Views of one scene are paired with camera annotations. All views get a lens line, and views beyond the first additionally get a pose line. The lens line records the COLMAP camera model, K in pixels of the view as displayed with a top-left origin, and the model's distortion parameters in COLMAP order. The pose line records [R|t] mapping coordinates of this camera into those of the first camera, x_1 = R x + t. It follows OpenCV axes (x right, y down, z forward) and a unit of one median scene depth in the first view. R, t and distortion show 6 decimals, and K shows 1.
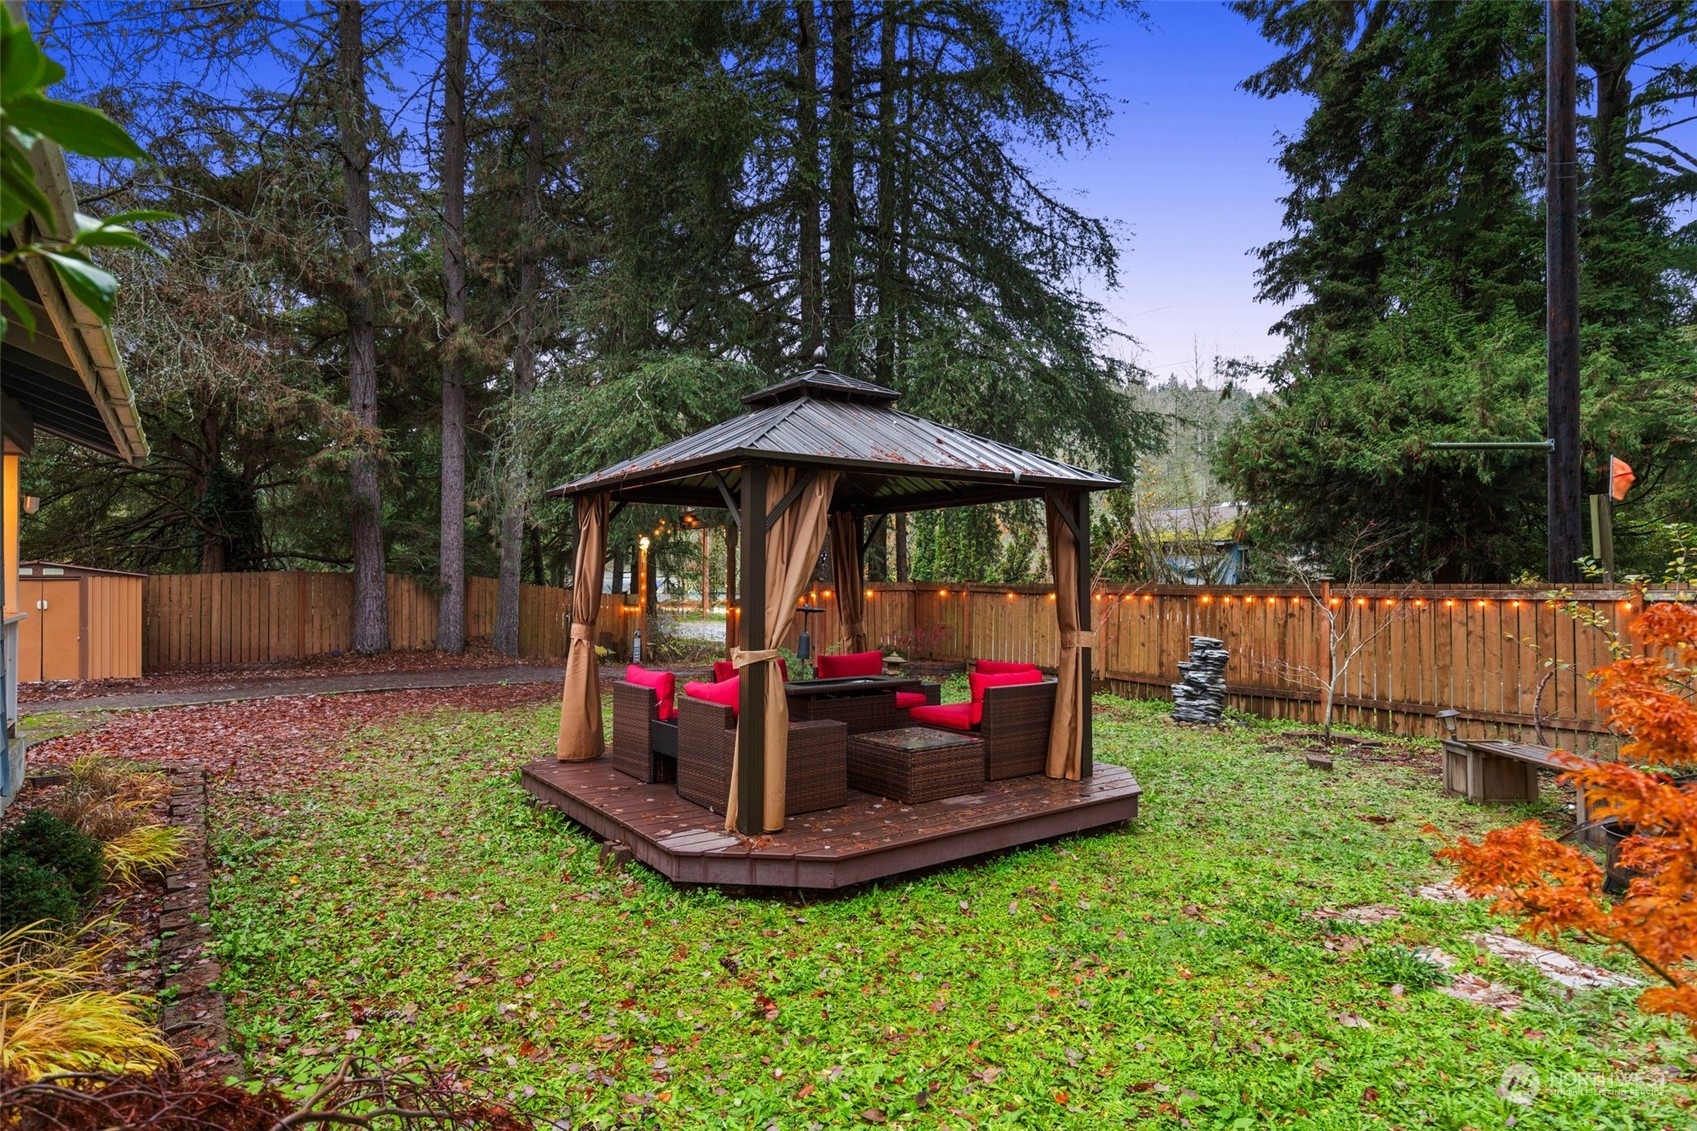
lens RADIAL K [[918.3, 0, 847.8], [0, 918.3, 570.5], [0, 0, 1]] dist [0.007532, 0.000067]
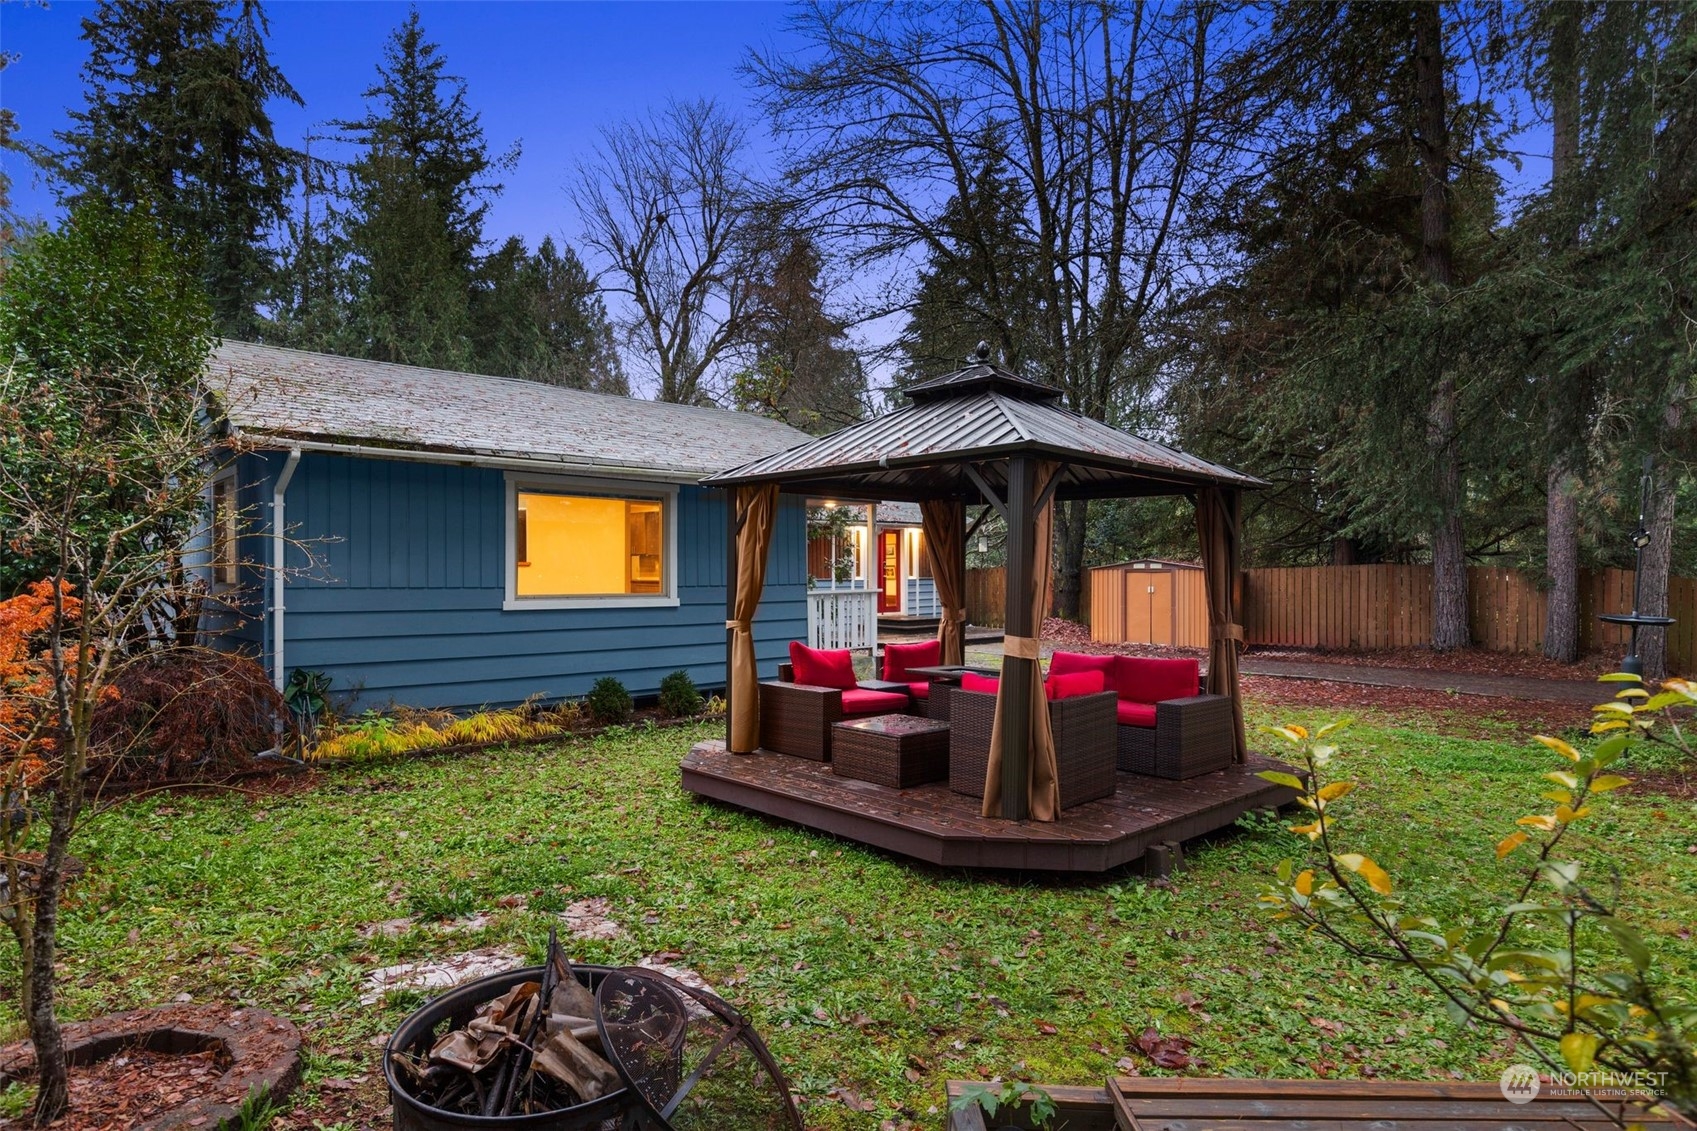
lens RADIAL K [[918.3, 0, 850.1], [0, 918.3, 566.8], [0, 0, 1]] dist [0.007532, 0.000067]
pose [[0.169641, -0.003874, -0.985498, 0.336879], [0.006727, 0.999974, -0.002772, 0.002538], [0.985483, -0.006159, 0.169663, 0.241582]]
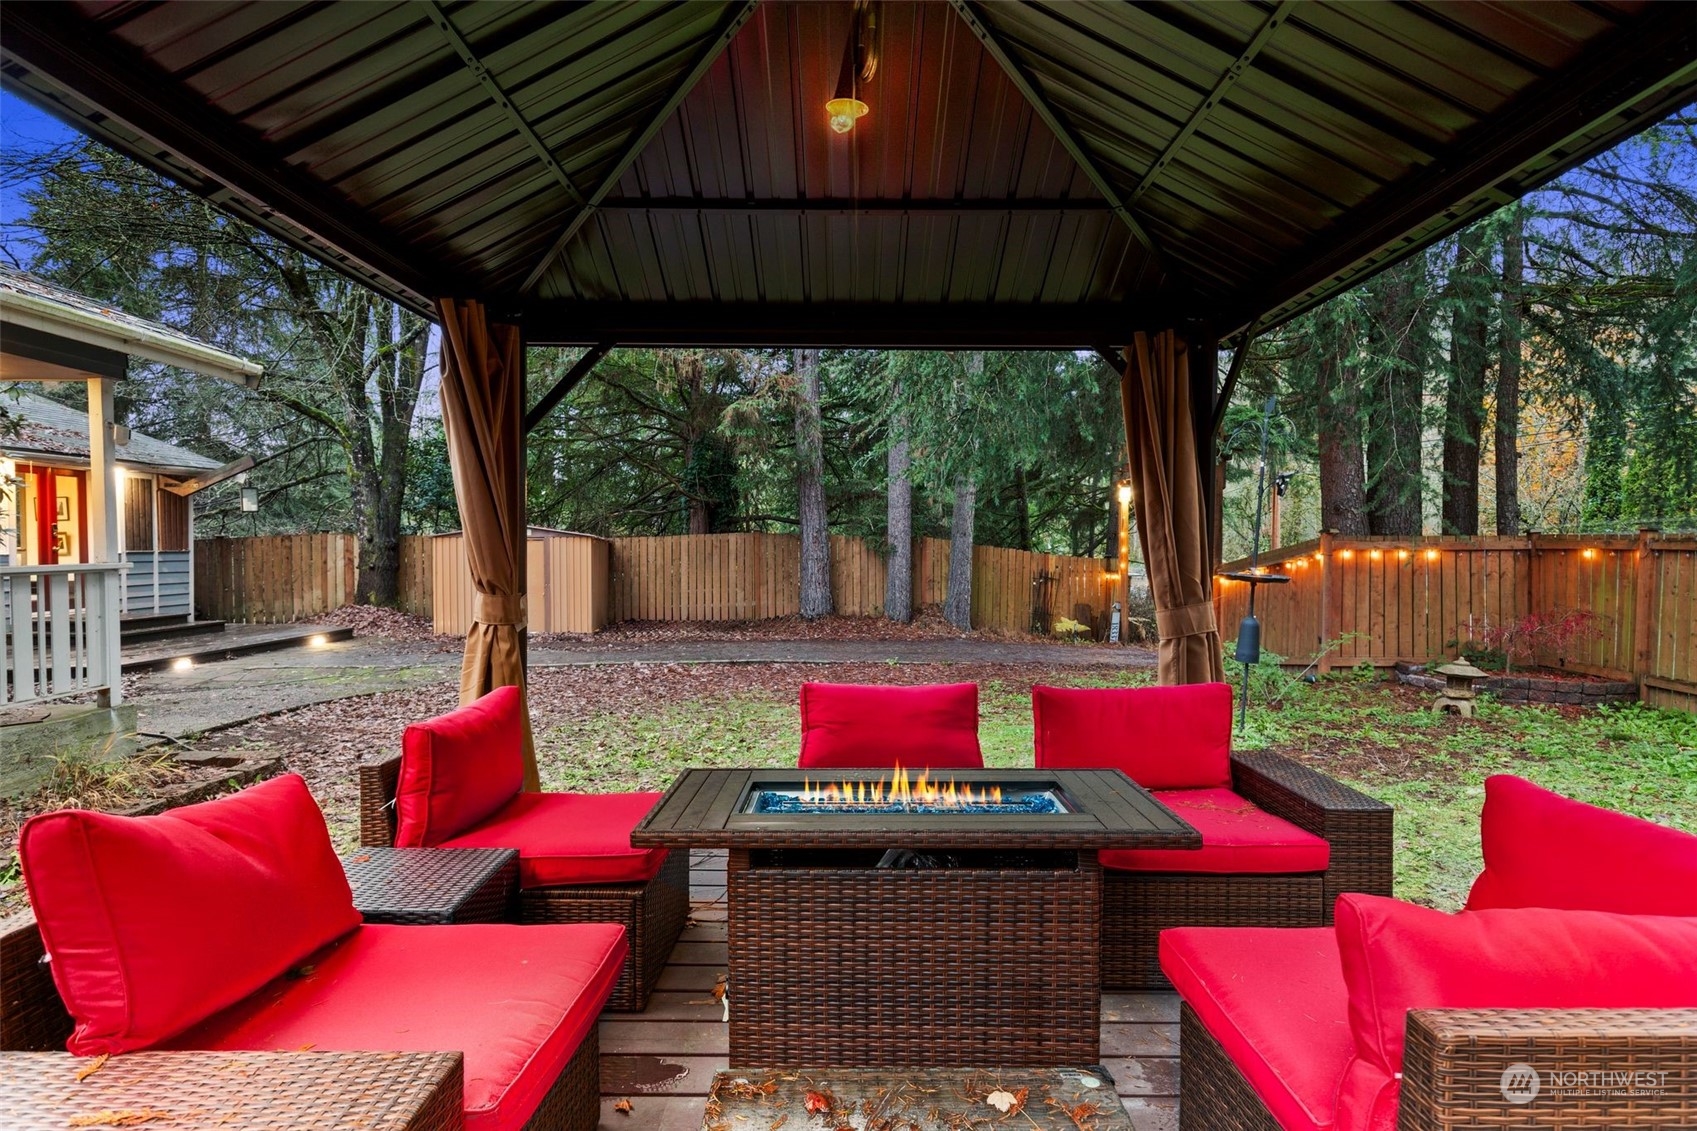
lens RADIAL K [[918.3, 0, 842.4], [0, 918.3, 564.7], [0, 0, 1]] dist [0.007532, 0.000067]
pose [[0.816935, 0.007286, -0.576684, 0.052560], [0.008432, 0.999662, 0.024575, 0.012599], [0.576669, -0.024939, 0.816598, 0.260455]]
